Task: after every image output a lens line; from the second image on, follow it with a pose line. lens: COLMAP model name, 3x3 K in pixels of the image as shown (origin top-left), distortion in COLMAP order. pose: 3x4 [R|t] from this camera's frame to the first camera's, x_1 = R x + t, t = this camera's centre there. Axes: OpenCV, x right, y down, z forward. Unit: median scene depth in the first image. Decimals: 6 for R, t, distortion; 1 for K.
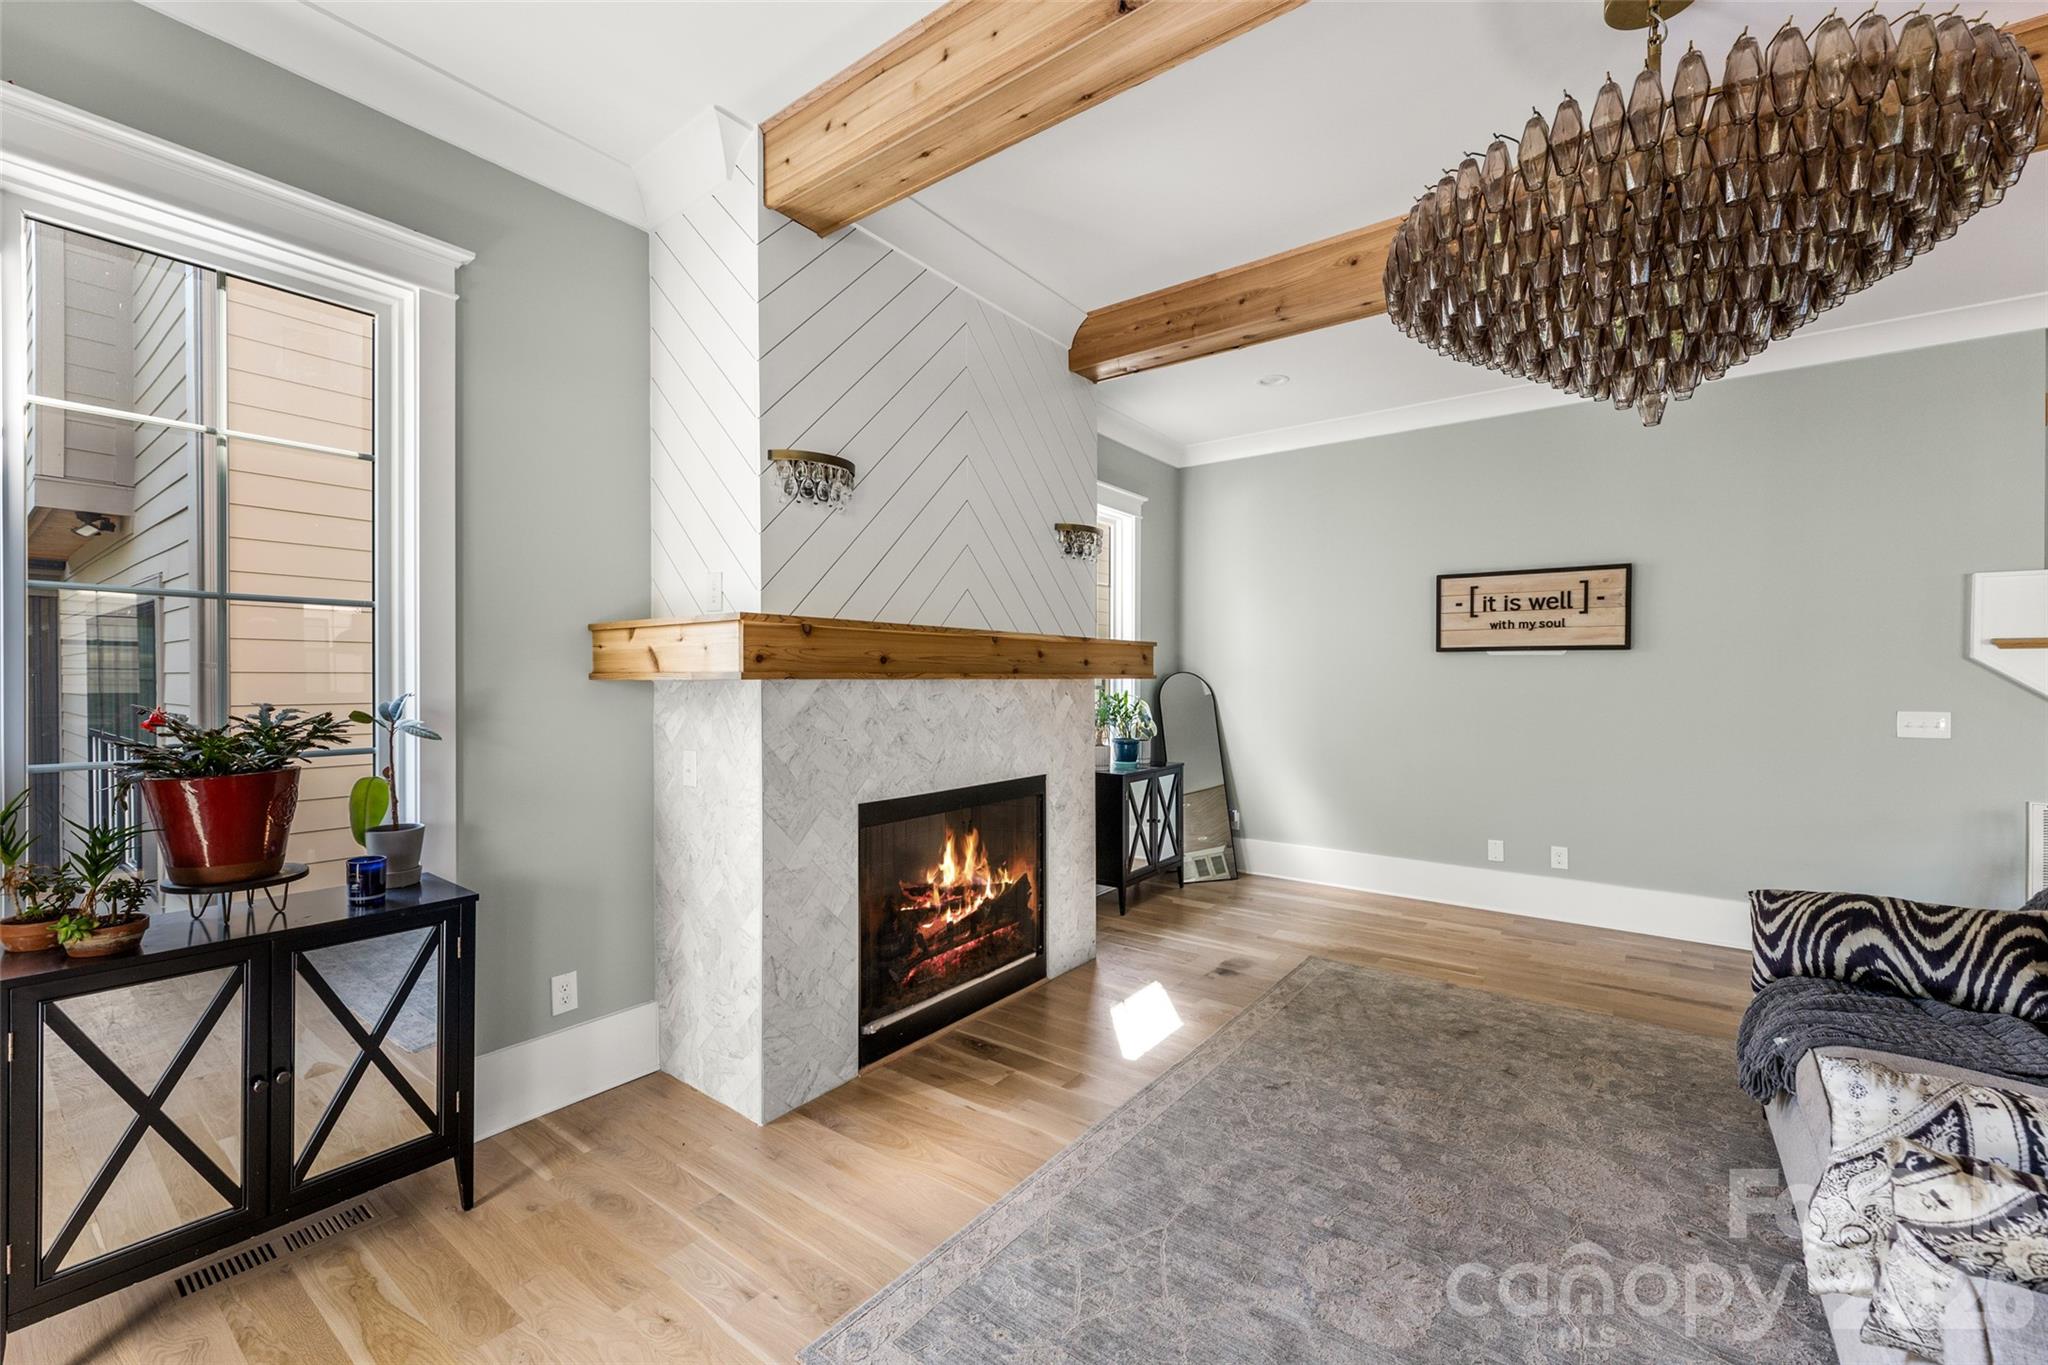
lens RADIAL K [[833.9, 0, 1009.4], [0, 833.9, 690.1], [0, 0, 1]] dist [-0.003378, 0.000140]
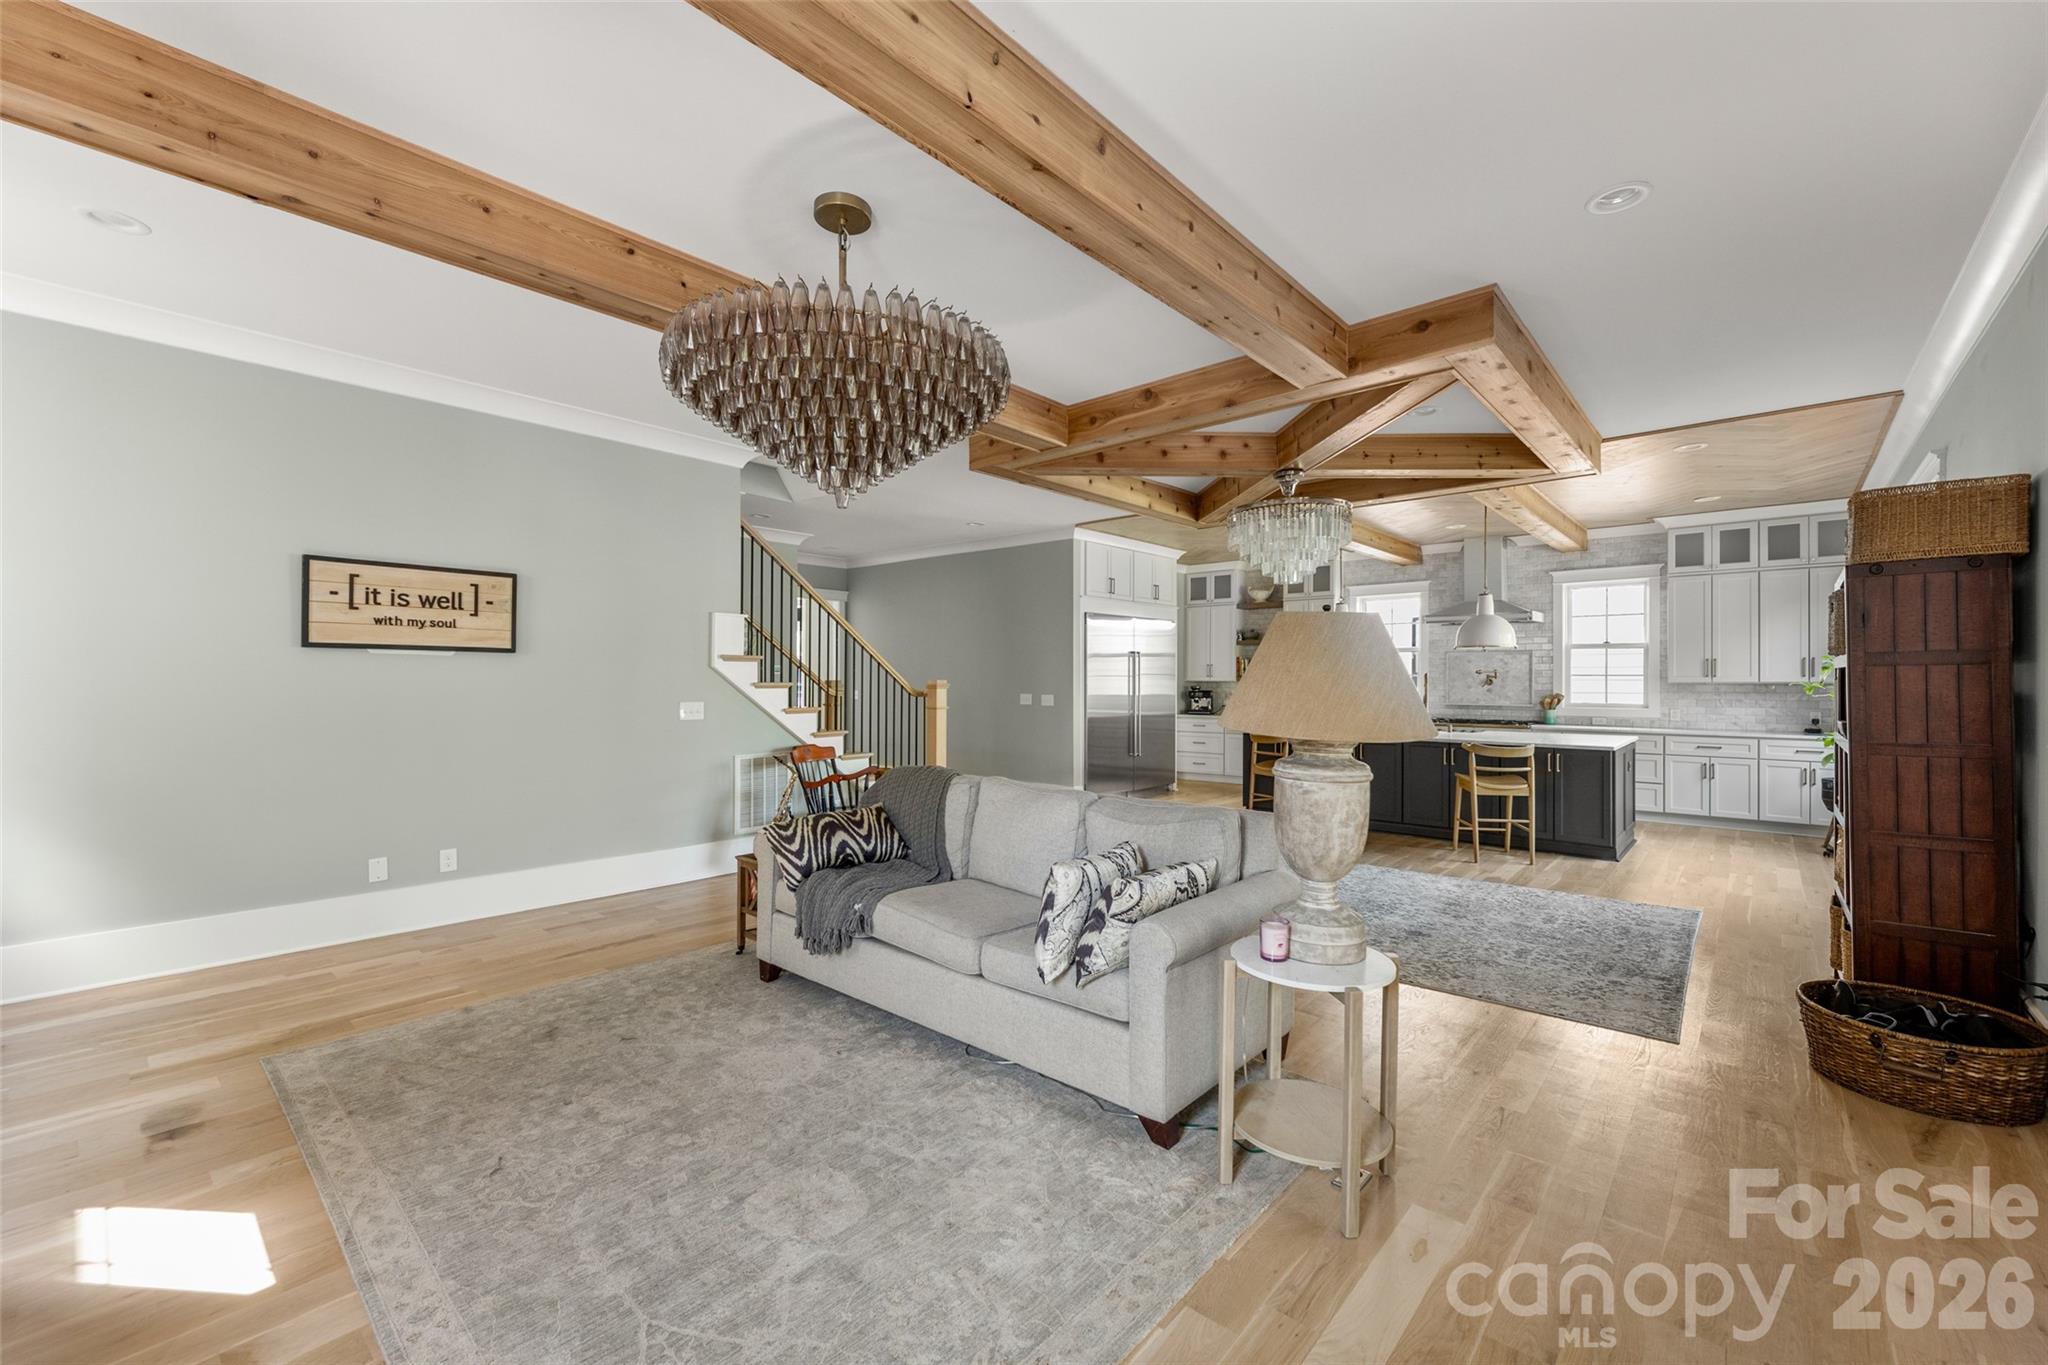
lens RADIAL K [[833.9, 0, 1038.9], [0, 833.9, 675.4], [0, 0, 1]] dist [-0.003378, 0.000140]
pose [[0.057947, 0.004753, 0.998308, -0.351736], [0.011342, 0.999921, -0.005419, -0.006178], [-0.998255, 0.011637, 0.057889, 0.291769]]
